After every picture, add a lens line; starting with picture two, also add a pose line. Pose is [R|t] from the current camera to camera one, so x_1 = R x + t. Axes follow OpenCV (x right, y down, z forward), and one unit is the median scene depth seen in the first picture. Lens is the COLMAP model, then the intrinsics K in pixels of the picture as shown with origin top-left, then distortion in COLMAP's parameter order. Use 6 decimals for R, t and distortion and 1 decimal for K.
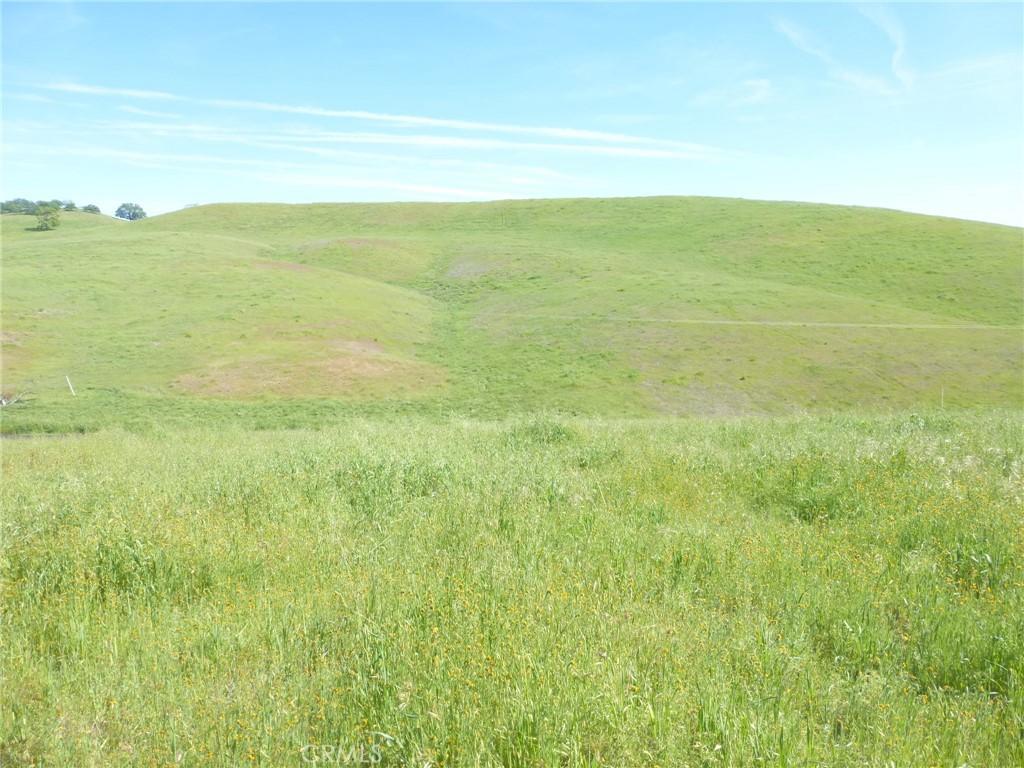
lens RADIAL K [[762.3, 0, 515.0], [0, 762.3, 365.1], [0, 0, 1]] dist [-0.032619, 0.048491]
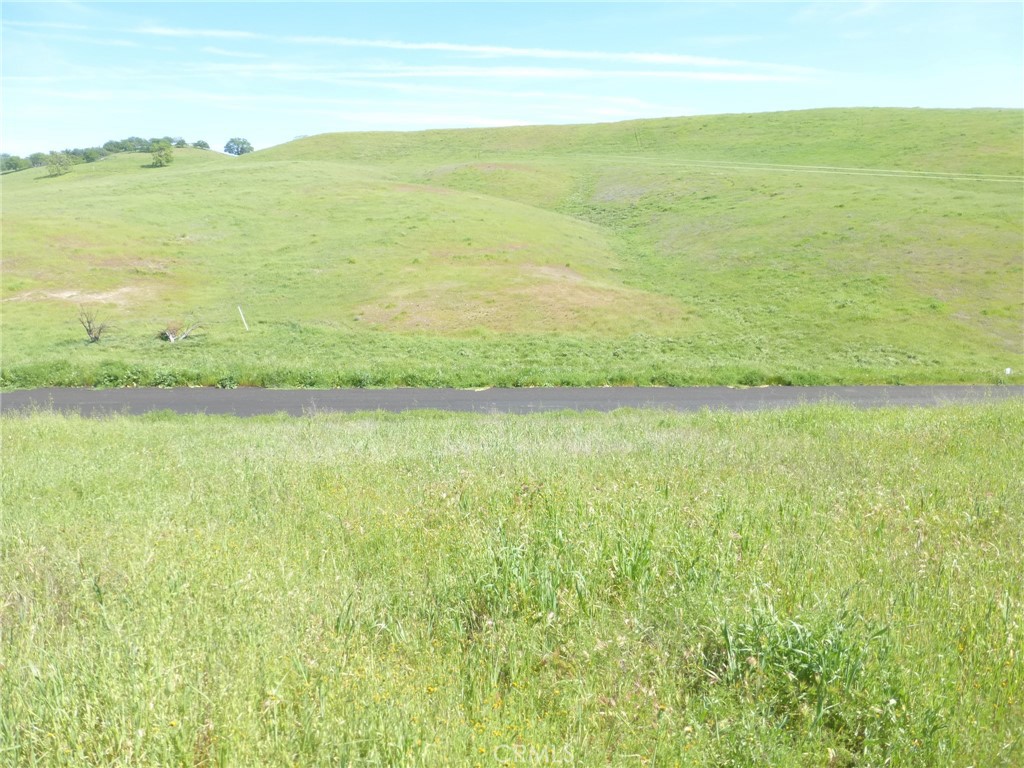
lens RADIAL K [[762.3, 0, 515.3], [0, 762.3, 393.1], [0, 0, 1]] dist [-0.032619, 0.048491]
pose [[0.994146, 0.009753, -0.107605, -0.120334], [0.002497, 0.993577, 0.113130, 0.009332], [0.108017, -0.112736, 0.987736, 0.122304]]
